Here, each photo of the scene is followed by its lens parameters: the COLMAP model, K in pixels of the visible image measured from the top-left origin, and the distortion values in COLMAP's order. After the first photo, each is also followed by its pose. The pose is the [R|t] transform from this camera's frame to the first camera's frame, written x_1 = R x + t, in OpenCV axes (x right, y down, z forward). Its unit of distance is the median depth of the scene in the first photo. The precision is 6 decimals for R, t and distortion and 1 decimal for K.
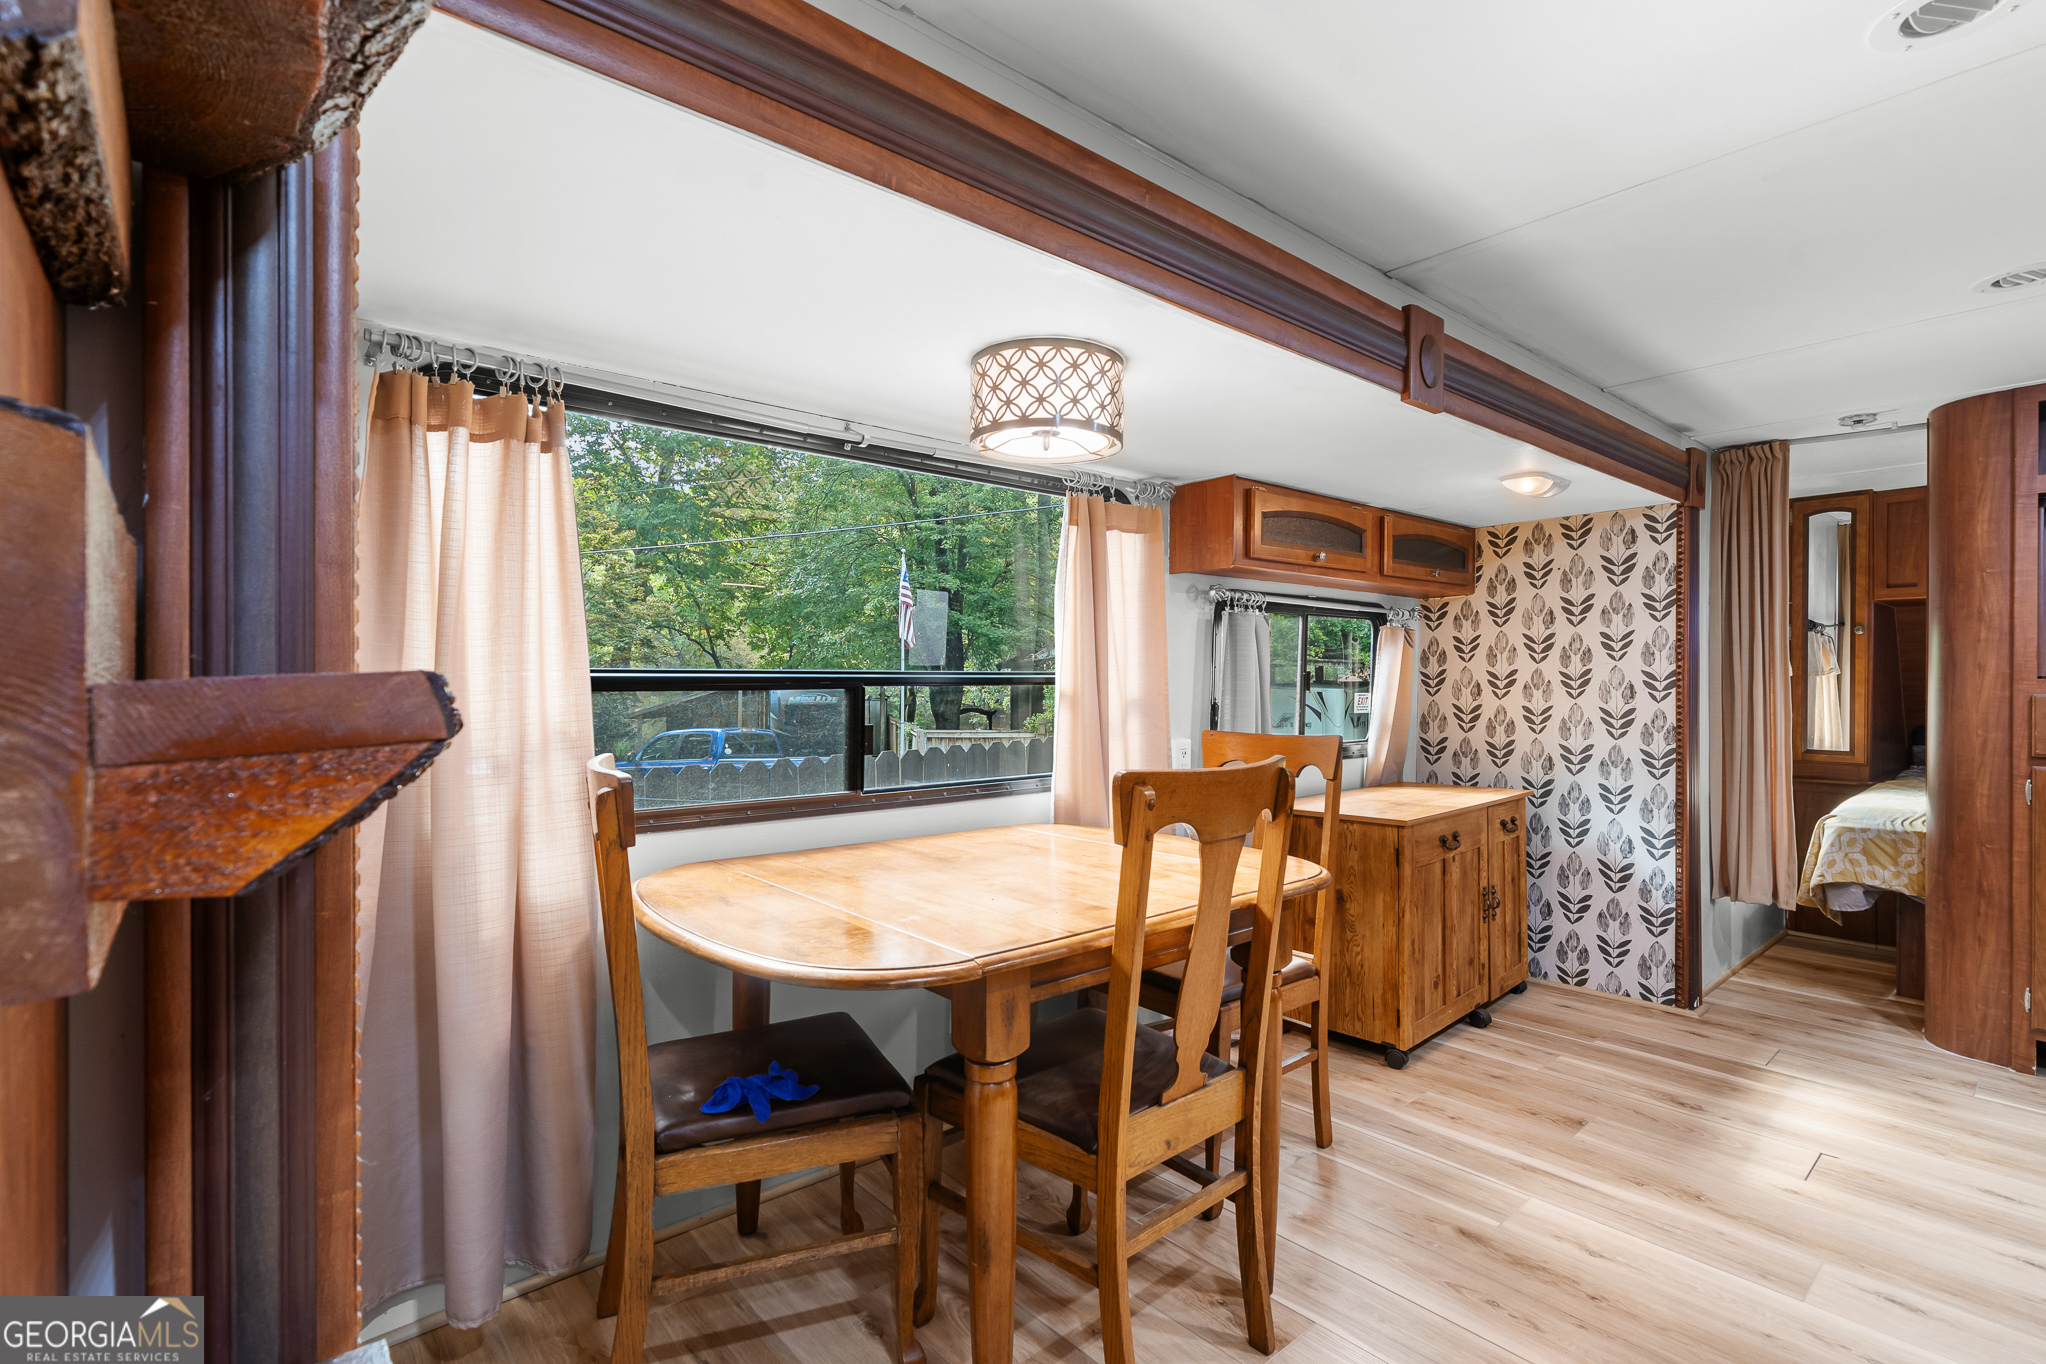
lens RADIAL K [[951.2, 0, 1019.5], [0, 951.2, 693.6], [0, 0, 1]] dist [0.002630, 0.000389]
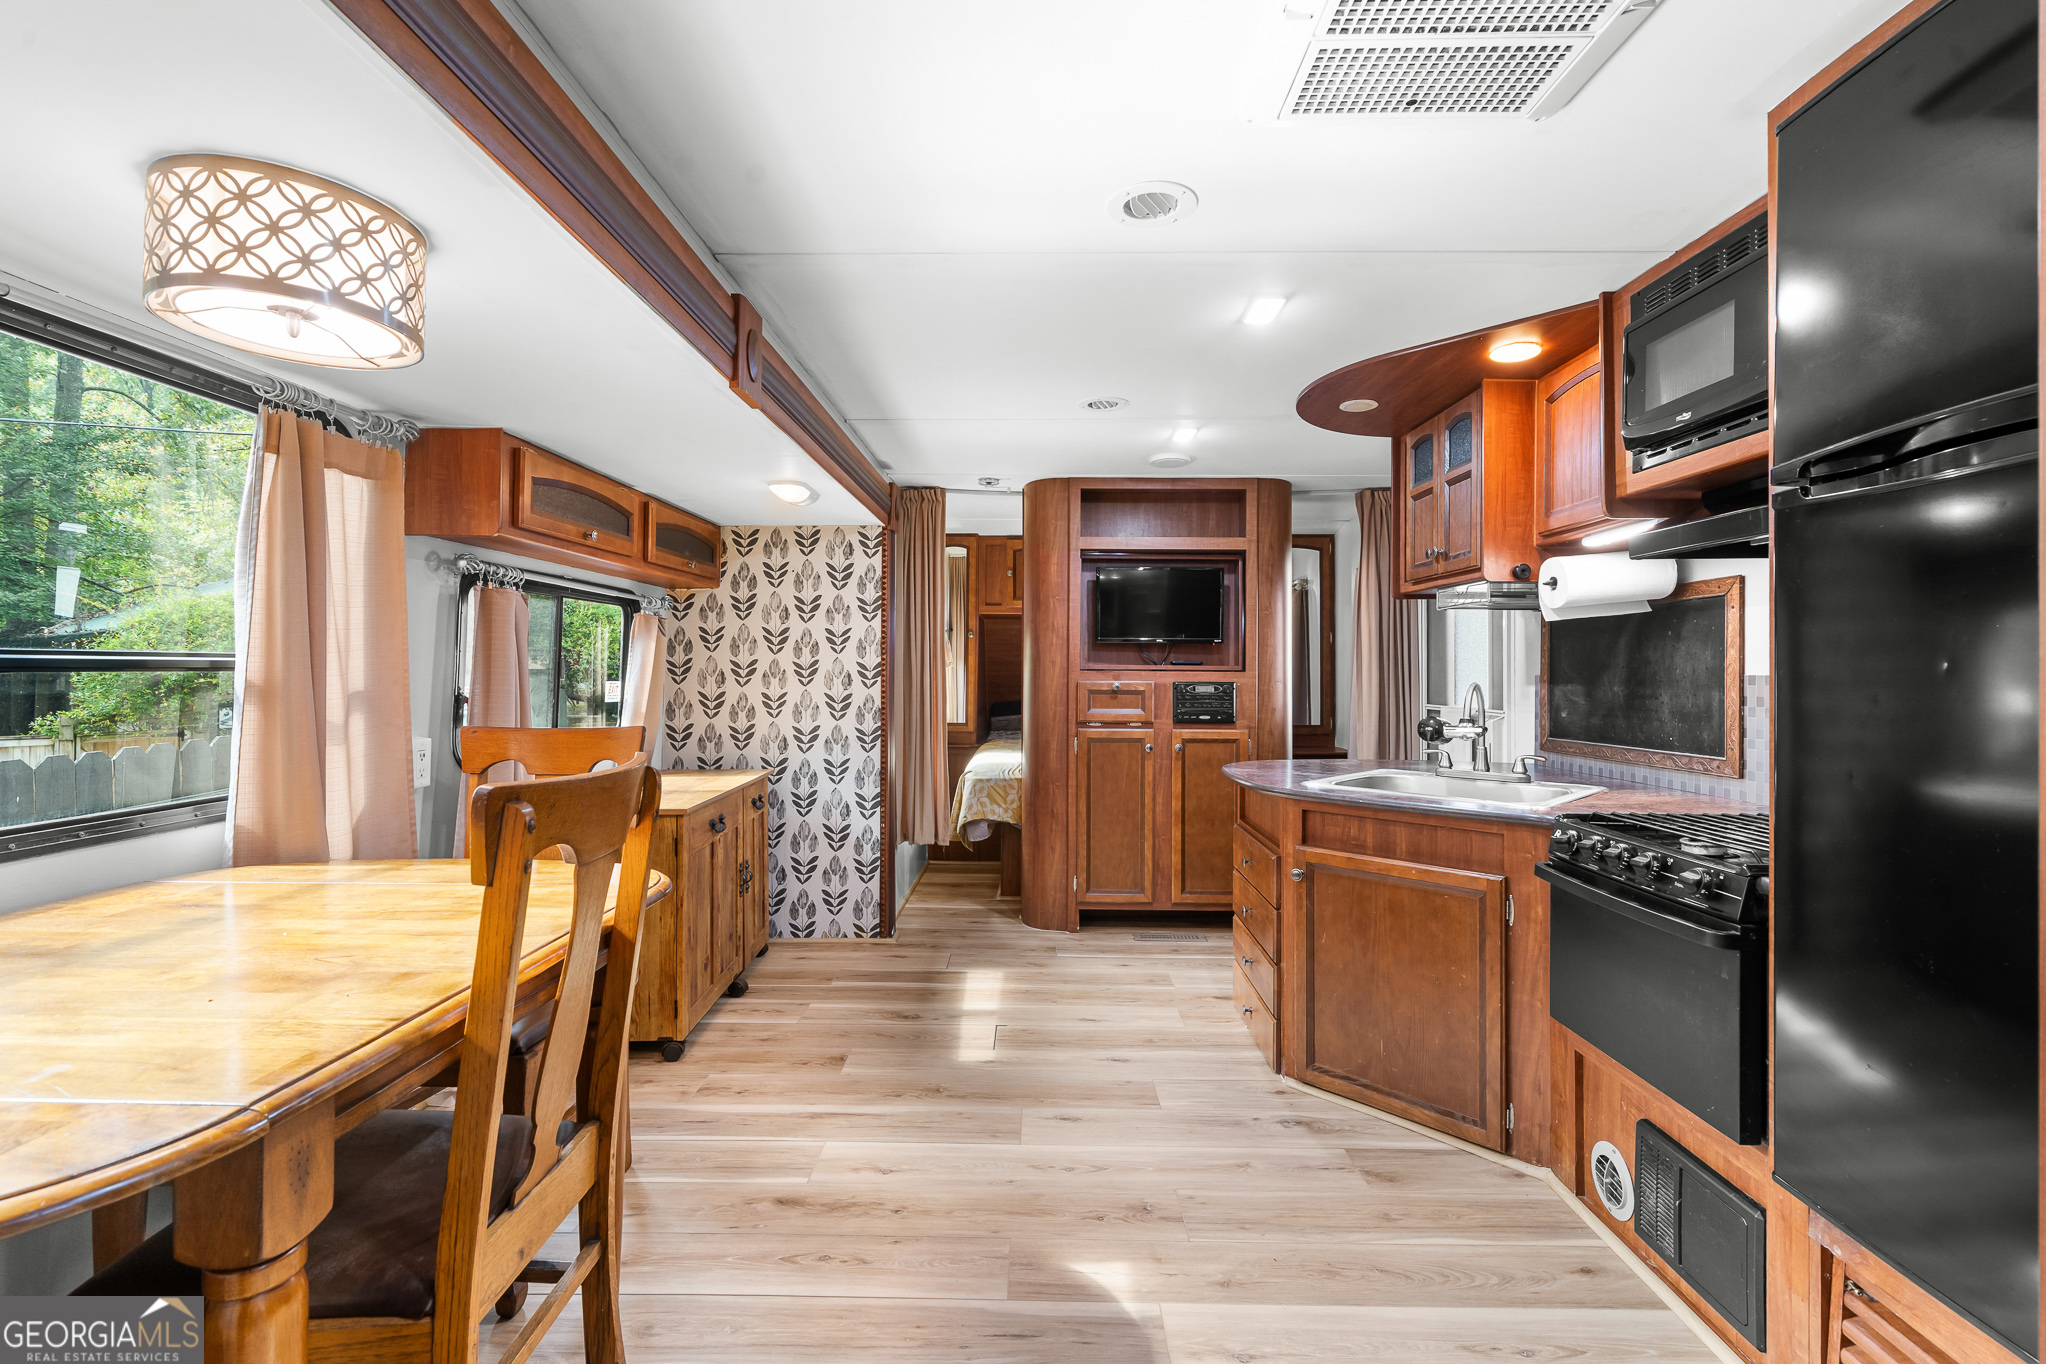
lens RADIAL K [[910.1, 0, 1018.2], [0, 910.1, 670.8], [0, 0, 1]] dist [-0.000282, -0.000261]
pose [[0.667527, 0.005929, 0.744562, -0.072948], [0.002962, 0.999939, -0.010619, -0.000376], [-0.744580, 0.009294, 0.667469, 0.100982]]
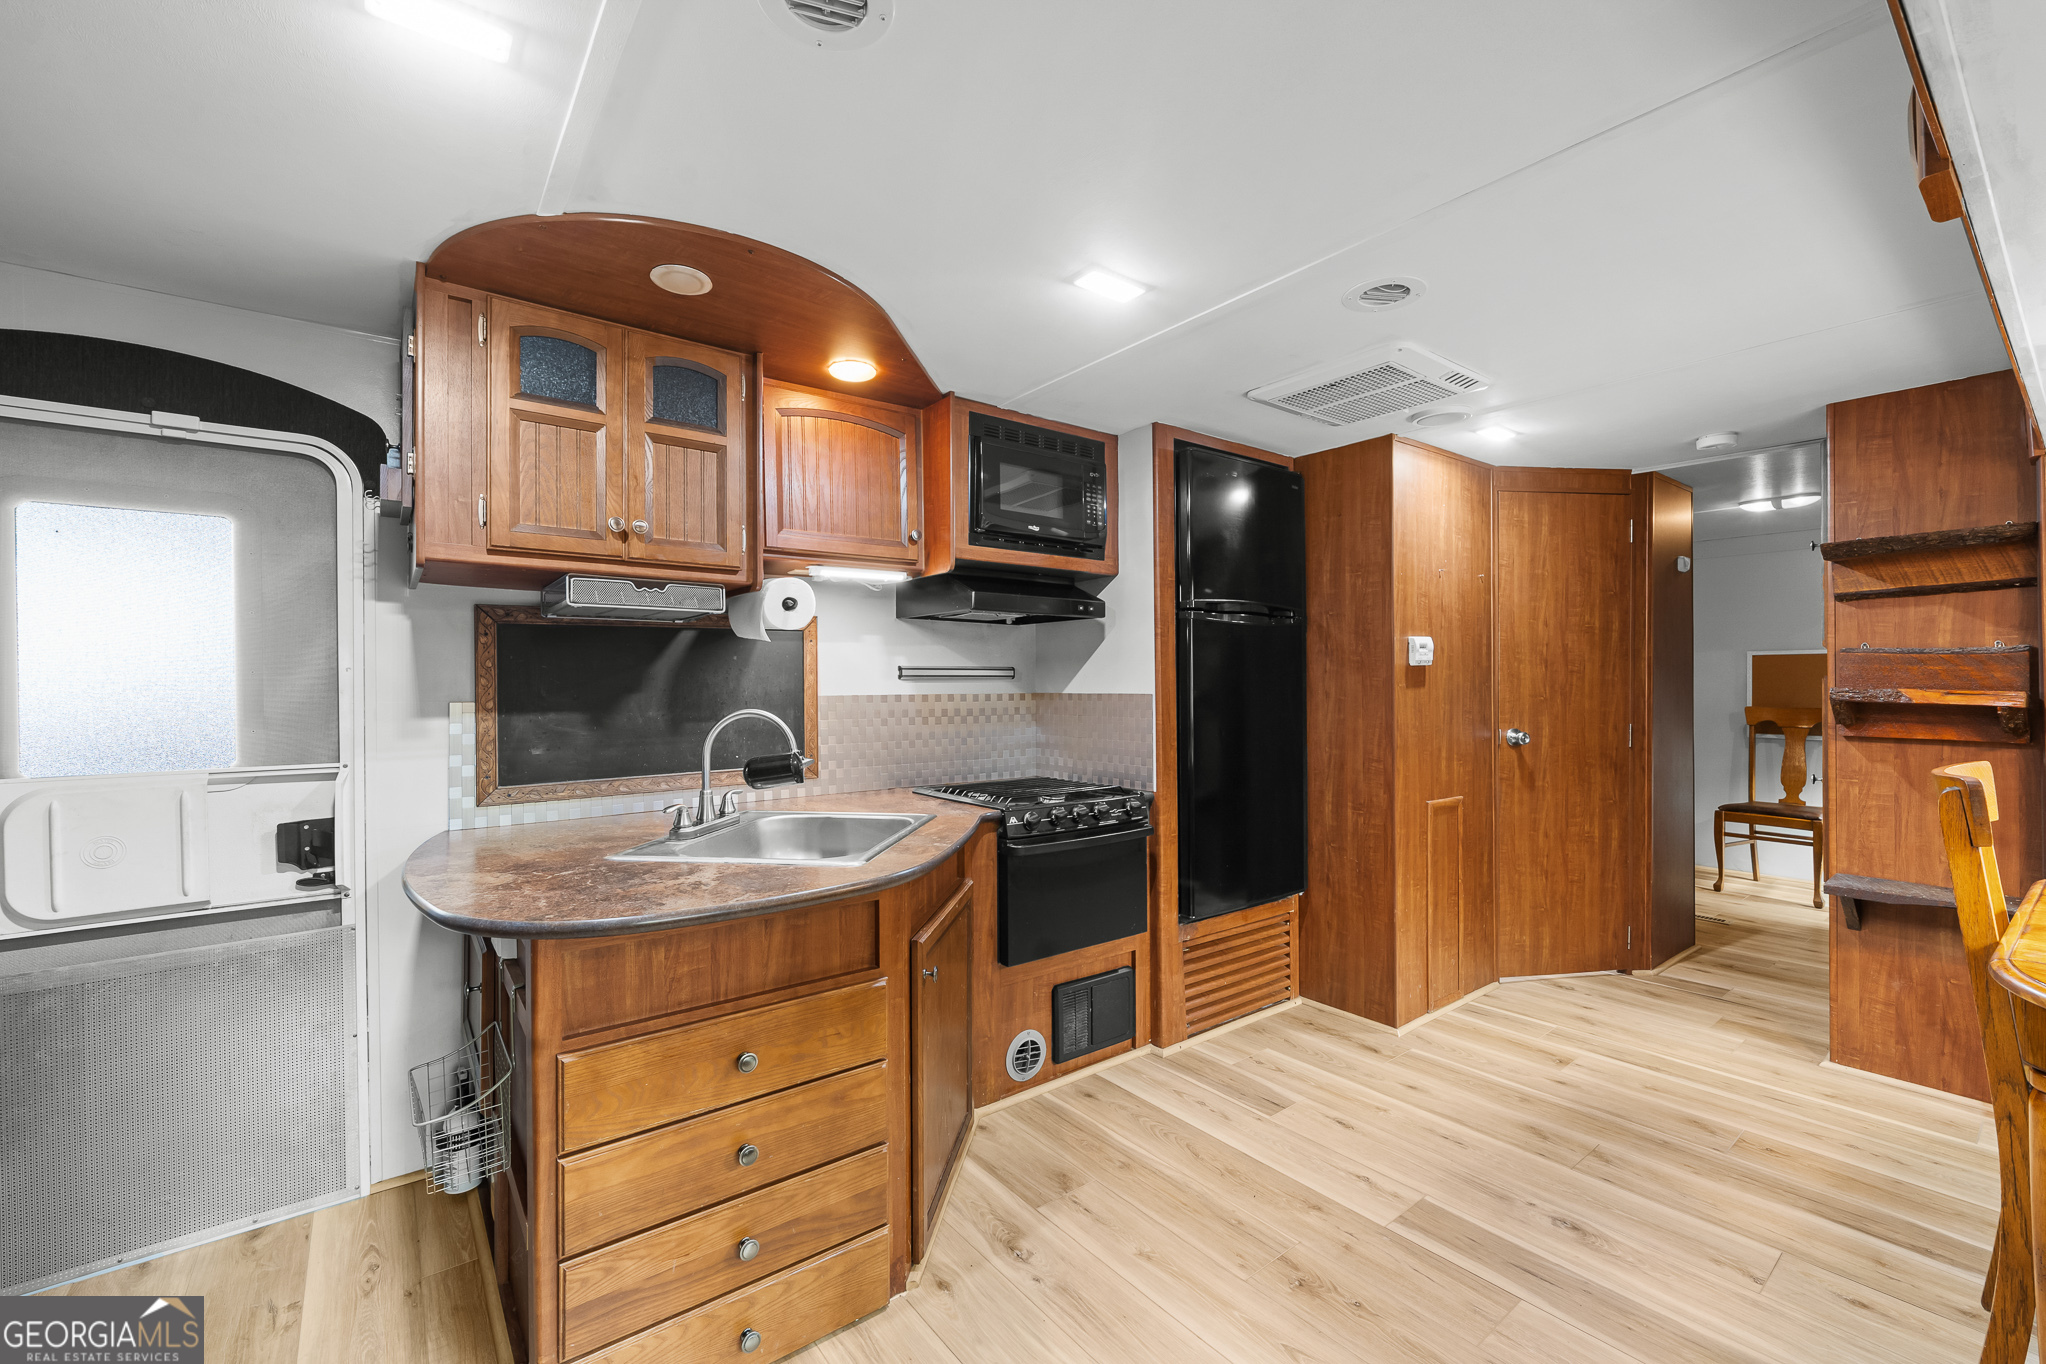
lens RADIAL K [[845.7, 0, 1028.0], [0, 845.7, 684.7], [0, 0, 1]] dist [-0.001128, -0.000048]
pose [[-0.998830, 0.008520, 0.047598, 0.676673], [0.008972, 0.999916, 0.009308, -0.022519], [-0.047514, 0.009724, -0.998823, 1.098721]]
